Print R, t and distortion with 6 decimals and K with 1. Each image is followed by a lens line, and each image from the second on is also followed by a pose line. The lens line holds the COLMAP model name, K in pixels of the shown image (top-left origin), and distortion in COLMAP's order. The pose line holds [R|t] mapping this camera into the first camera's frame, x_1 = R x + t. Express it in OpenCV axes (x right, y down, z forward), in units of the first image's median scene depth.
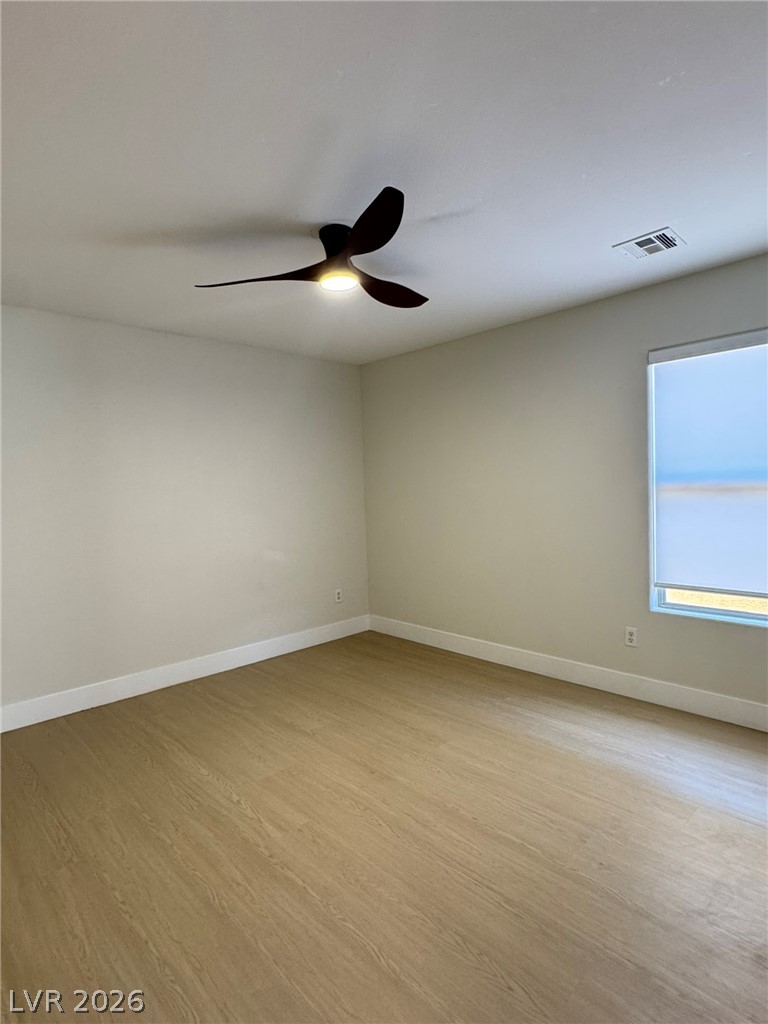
lens RADIAL K [[538.4, 0, 384.0], [0, 538.4, 512.6], [0, 0, 1]] dist [-0.003147, -0.001273]
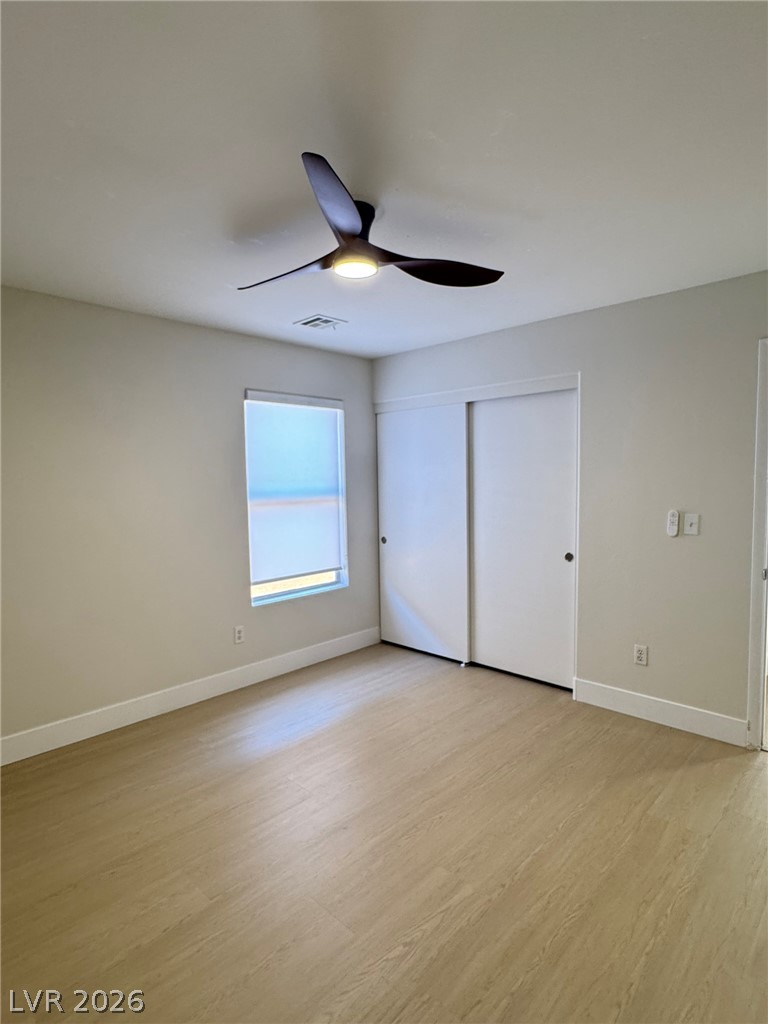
lens RADIAL K [[538.4, 0, 384.0], [0, 538.4, 512.2], [0, 0, 1]] dist [-0.003147, -0.001273]
pose [[-0.040694, -0.030739, 0.998699, -0.959436], [0.067693, 0.997145, 0.033449, -0.063539], [-0.996876, 0.068967, -0.038497, 1.009216]]
